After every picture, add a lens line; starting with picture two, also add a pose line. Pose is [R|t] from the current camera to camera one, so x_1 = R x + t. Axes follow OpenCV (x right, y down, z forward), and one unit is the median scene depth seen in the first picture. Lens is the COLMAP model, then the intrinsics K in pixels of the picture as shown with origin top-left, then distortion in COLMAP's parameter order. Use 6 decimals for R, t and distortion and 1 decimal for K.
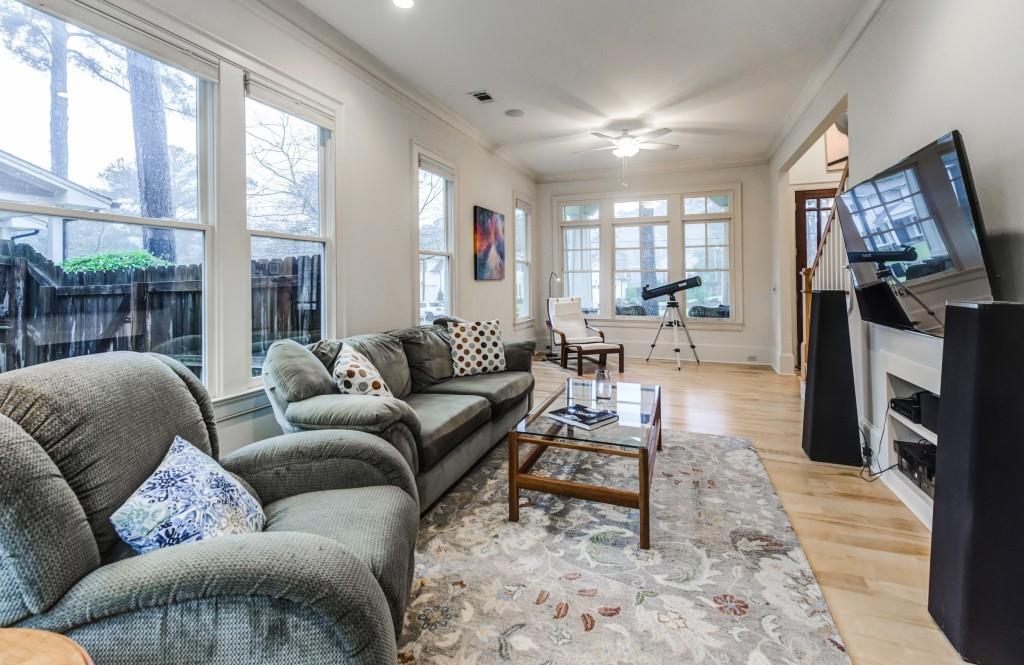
lens RADIAL K [[450.1, 0, 512.7], [0, 450.1, 276.3], [0, 0, 1]] dist [0.001257, -0.000198]
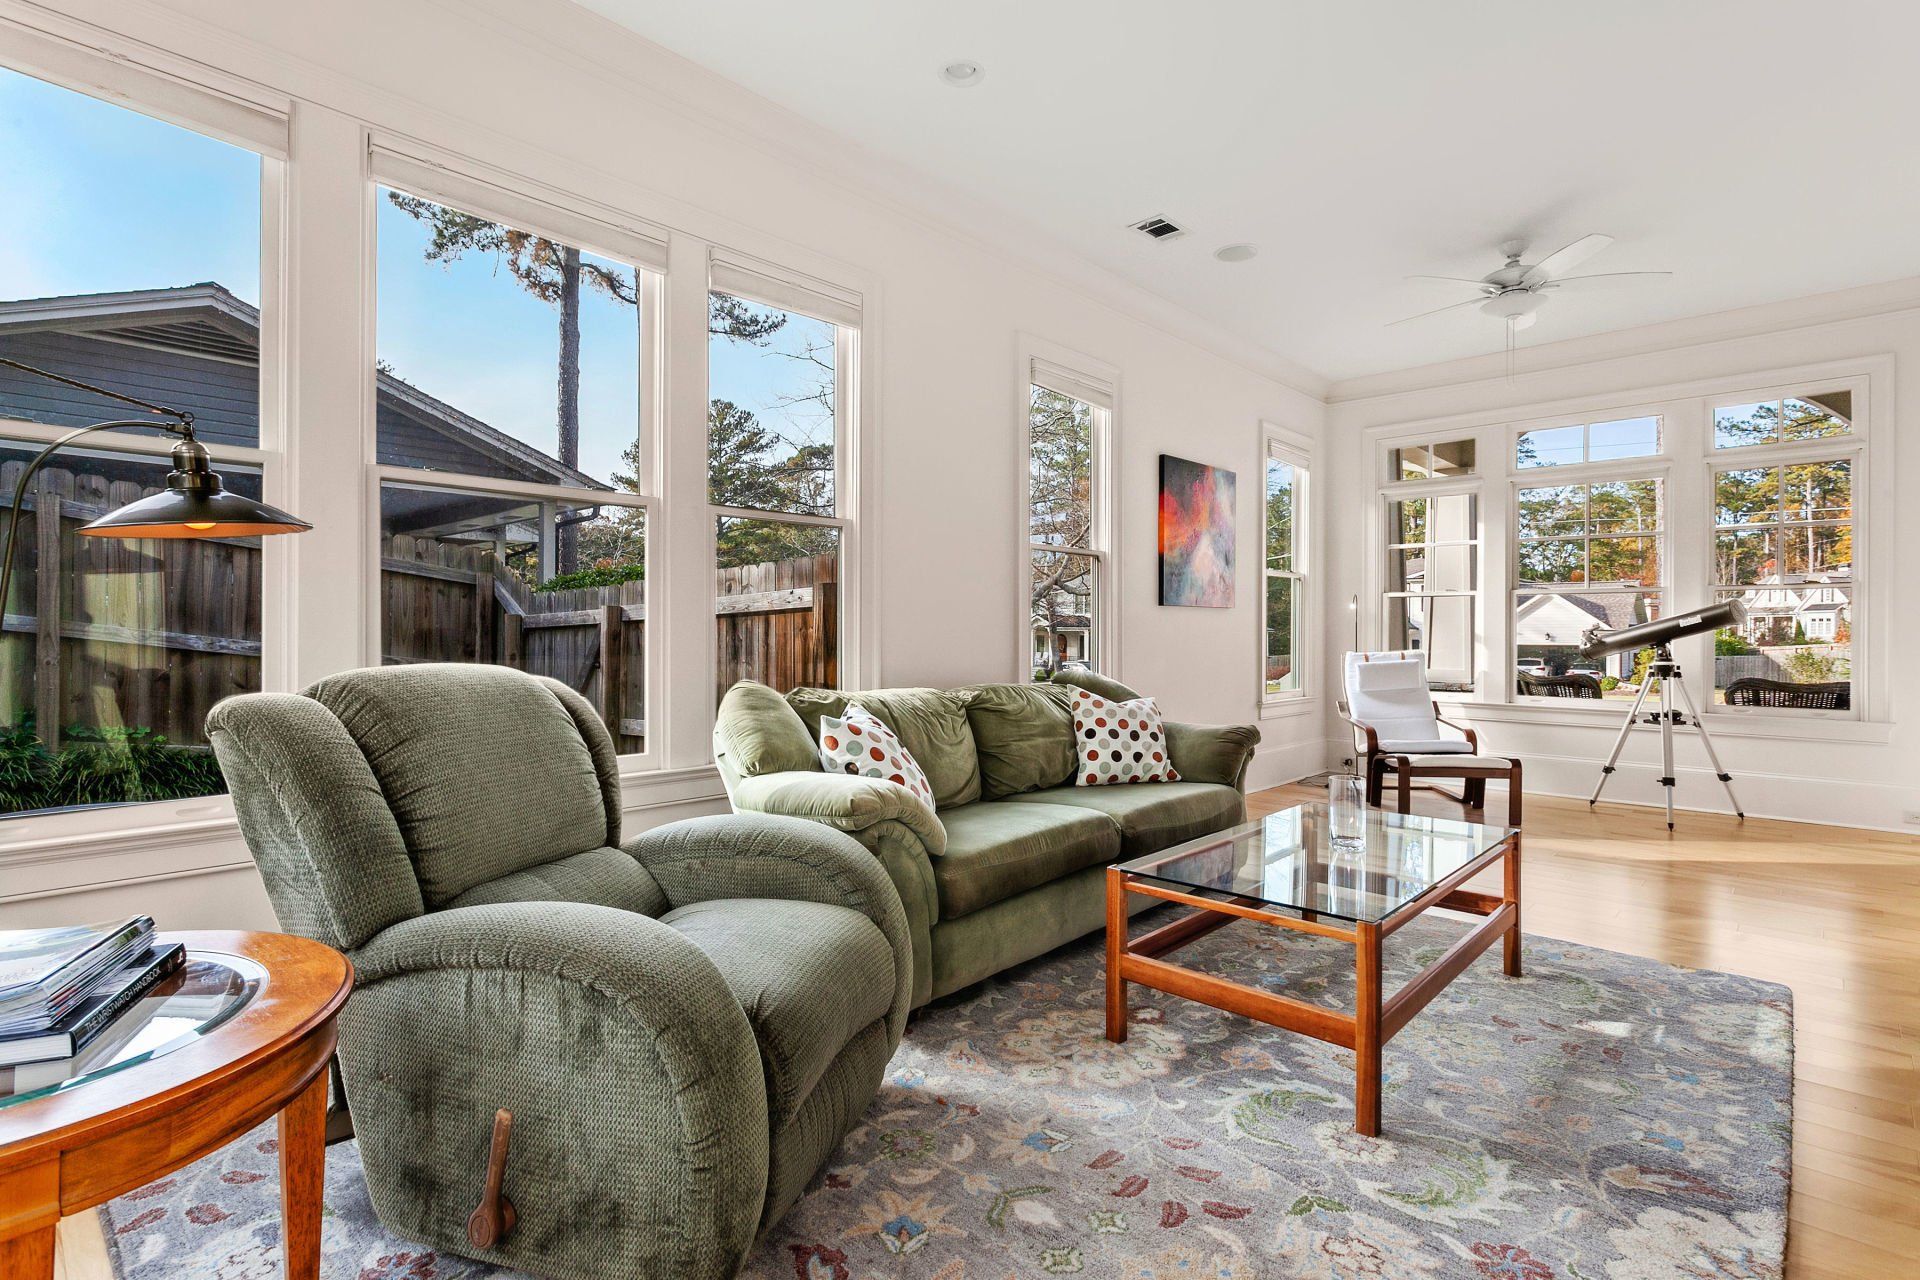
lens RADIAL K [[928.5, 0, 960.0], [0, 928.5, 640.0], [0, 0, 1]] dist [-0.014403, 0.000719]
pose [[0.924473, 0.009593, -0.381126, 0.247434], [-0.002760, 0.999826, 0.018469, 0.065250], [0.381236, -0.016022, 0.924339, -0.045020]]
